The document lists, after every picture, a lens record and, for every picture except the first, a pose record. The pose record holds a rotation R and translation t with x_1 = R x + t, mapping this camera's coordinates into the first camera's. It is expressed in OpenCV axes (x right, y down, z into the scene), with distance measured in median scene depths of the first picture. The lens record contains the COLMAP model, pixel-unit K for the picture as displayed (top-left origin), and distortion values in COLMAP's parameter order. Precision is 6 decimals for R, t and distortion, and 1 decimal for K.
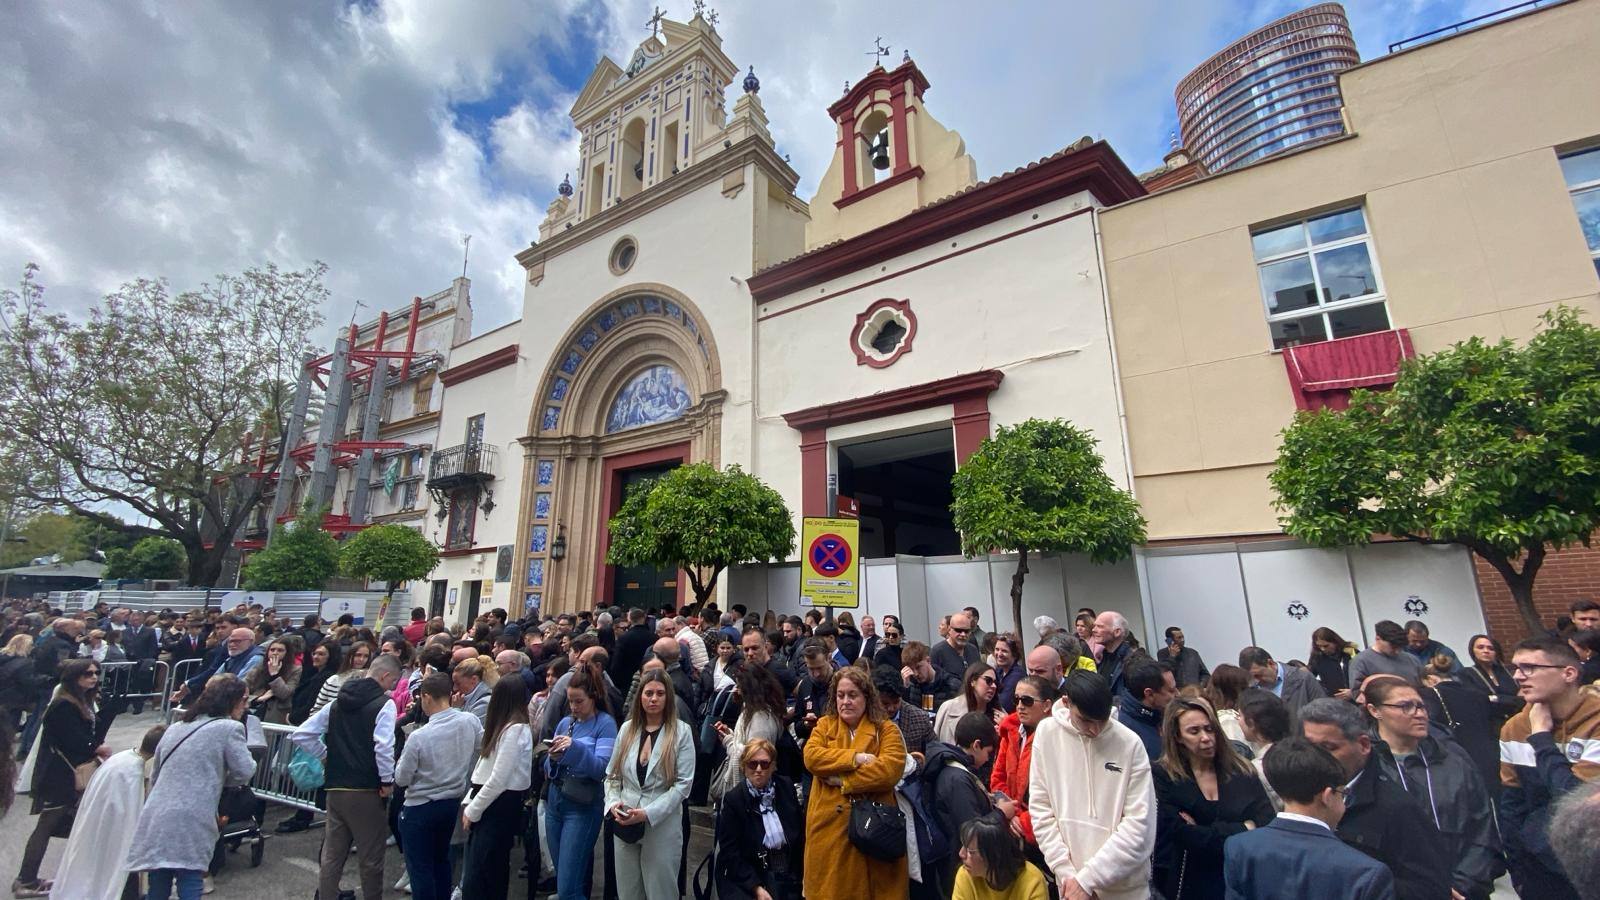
lens RADIAL K [[634.6, 0, 791.7], [0, 634.6, 449.8], [0, 0, 1]] dist [0.026301, -0.024057]
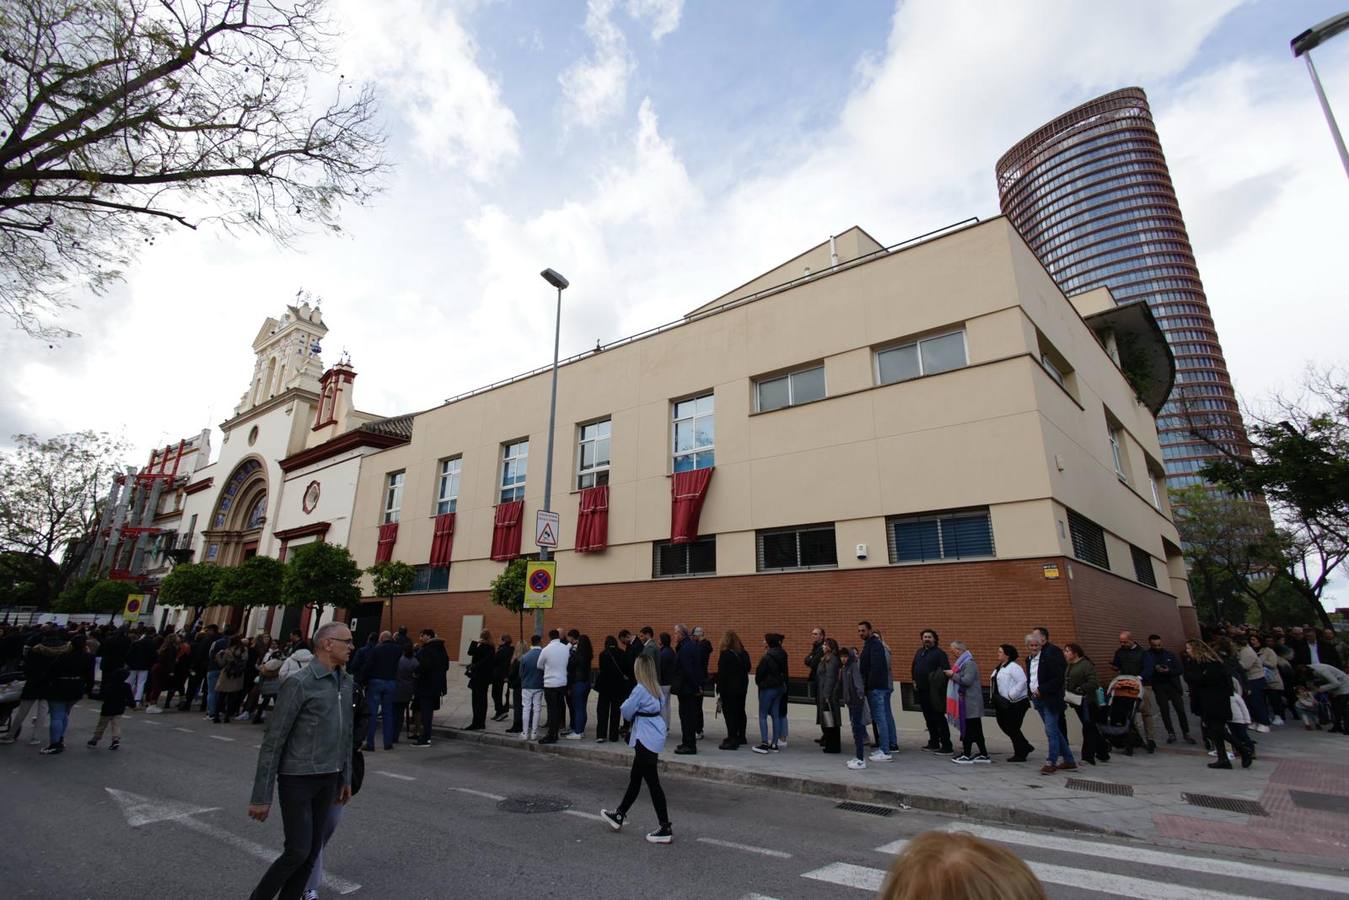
lens RADIAL K [[609.3, 0, 680.9], [0, 609.3, 451.5], [0, 0, 1]] dist [-0.000761, 0.000112]
pose [[0.999154, -0.000938, -0.041104, 1.043596], [-0.001089, 0.998785, -0.049268, -0.166101], [0.041100, 0.049271, 0.997939, -0.722826]]
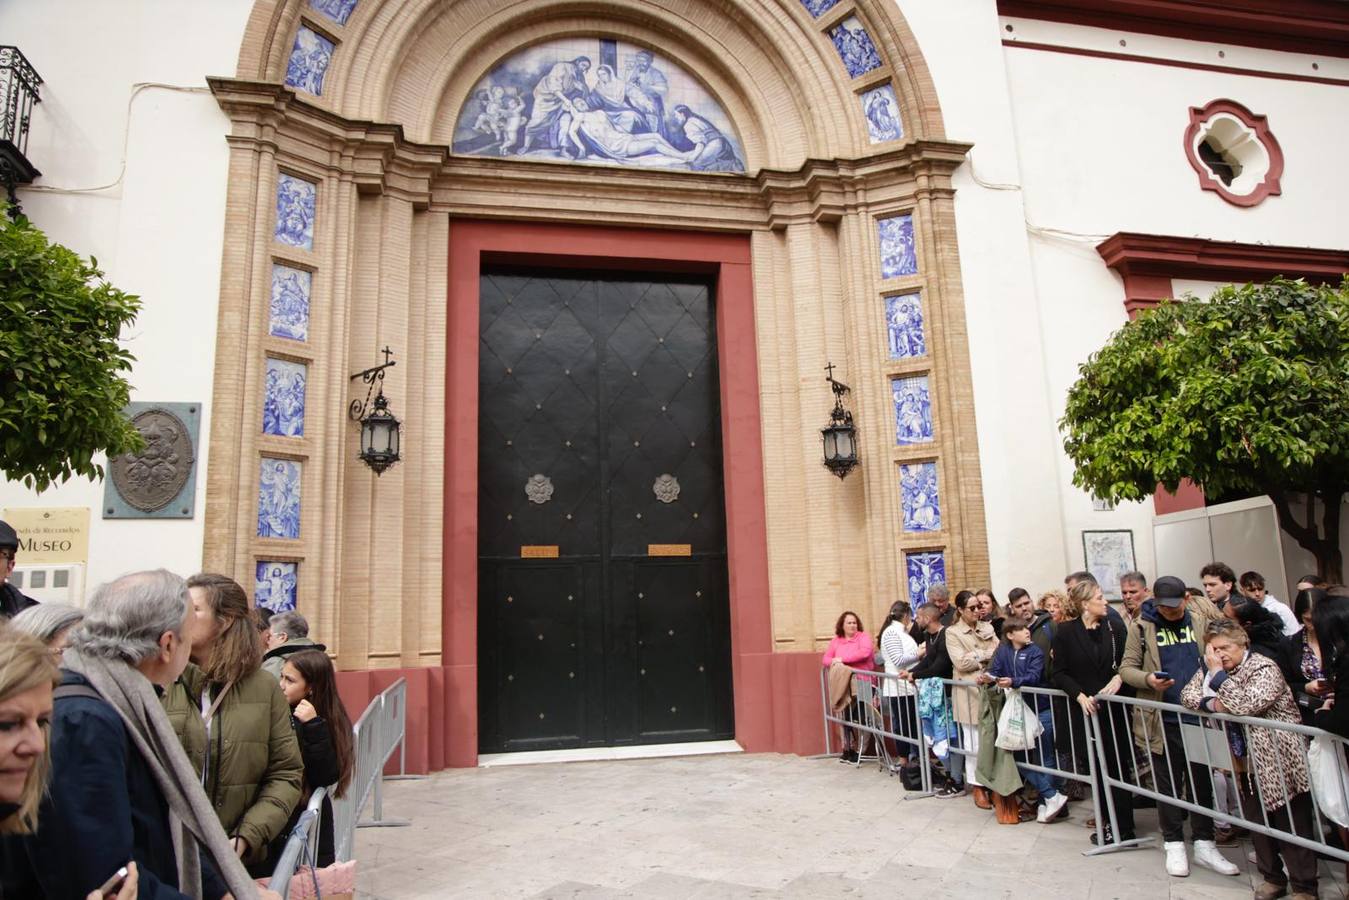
lens RADIAL K [[913.1, 0, 677.1], [0, 913.1, 444.6], [0, 0, 1]] dist [-0.123532, 0.091224]
pose [[0.696580, 0.123343, 0.706797, -0.561597], [-0.149052, 0.988498, -0.025606, 0.141298], [-0.701826, -0.087513, 0.706952, 0.516594]]
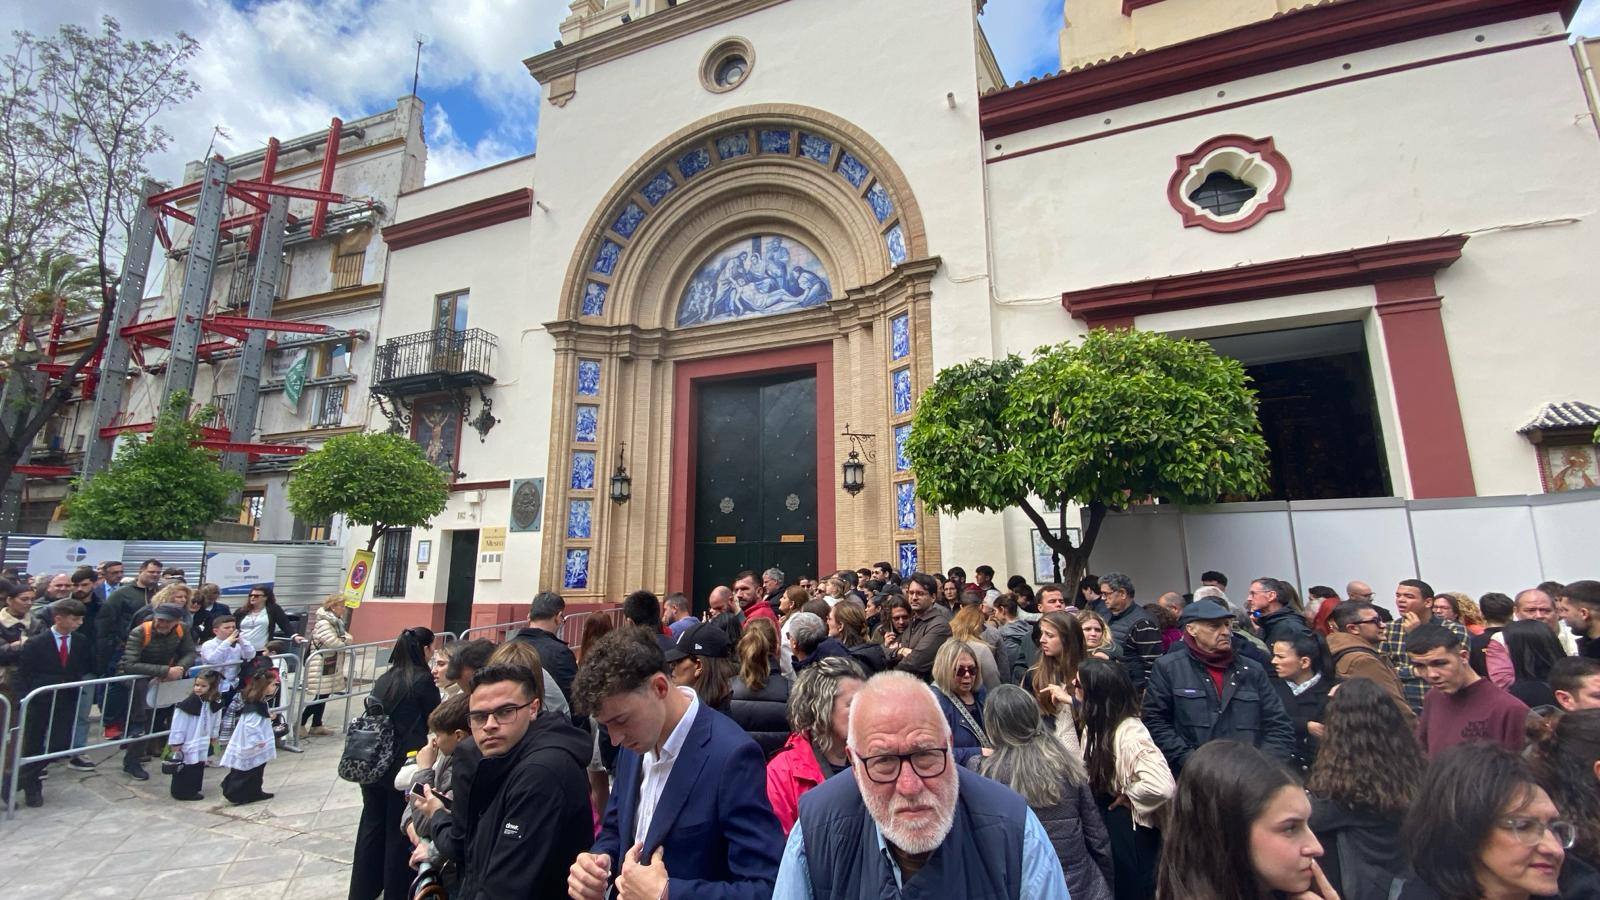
lens RADIAL K [[634.6, 0, 791.7], [0, 634.6, 449.8], [0, 0, 1]] dist [0.026301, -0.024057]
pose [[0.976194, 0.044309, 0.212325, -0.314201], [-0.056734, 0.996993, 0.052785, 0.066457], [-0.209347, -0.063574, 0.975773, 0.276403]]
